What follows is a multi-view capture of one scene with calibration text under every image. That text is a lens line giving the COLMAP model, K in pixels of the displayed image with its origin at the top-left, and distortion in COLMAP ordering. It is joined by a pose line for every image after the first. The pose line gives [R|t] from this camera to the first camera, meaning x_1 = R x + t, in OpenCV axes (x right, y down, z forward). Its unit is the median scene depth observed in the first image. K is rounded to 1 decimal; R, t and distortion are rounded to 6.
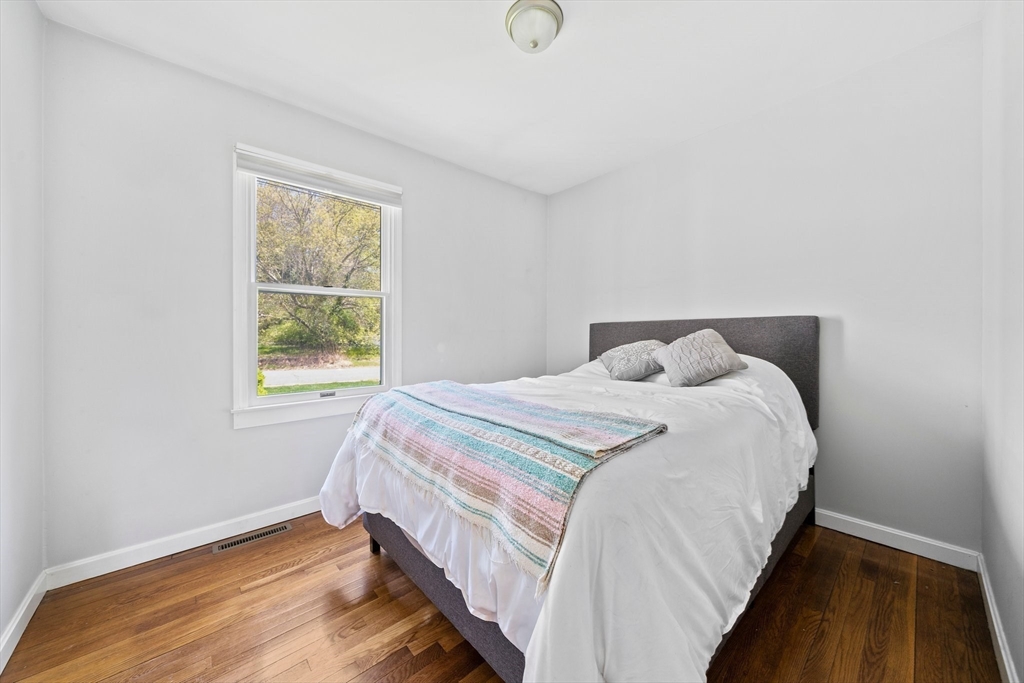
lens RADIAL K [[359.6, 0, 508.1], [0, 359.6, 339.9], [0, 0, 1]] dist [-0.004819, 0.000095]
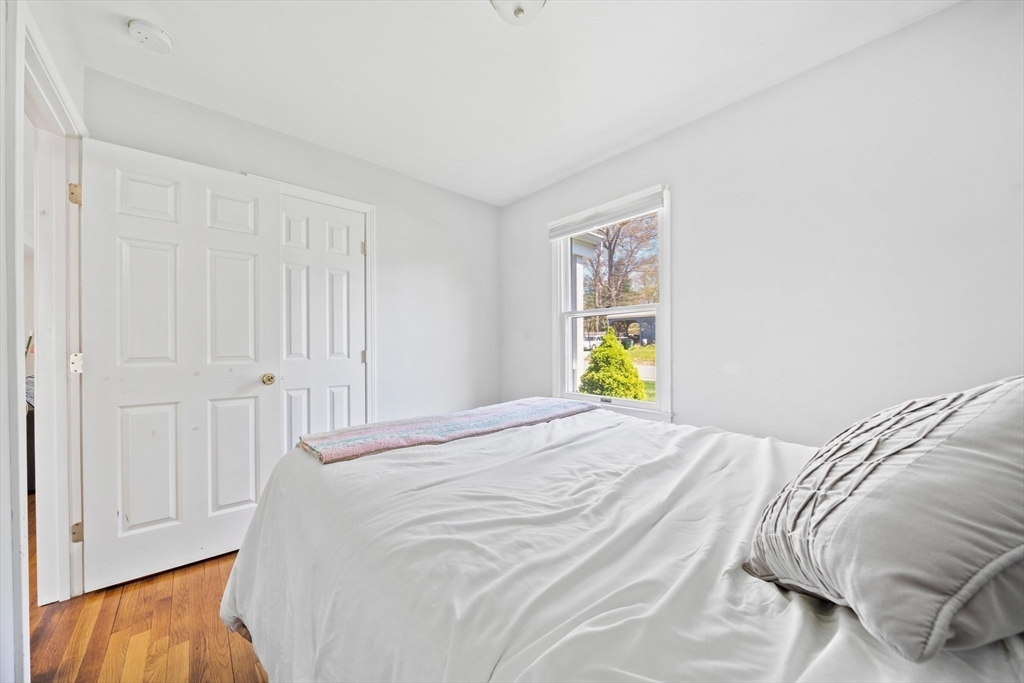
lens RADIAL K [[355.5, 0, 504.5], [0, 355.5, 345.8], [0, 0, 1]] dist [-0.003121, -0.000129]
pose [[0.003289, -0.002862, -0.999990, 0.653698], [-0.017916, 0.999835, -0.002921, -0.014329], [0.999834, 0.017926, 0.003238, 0.695122]]
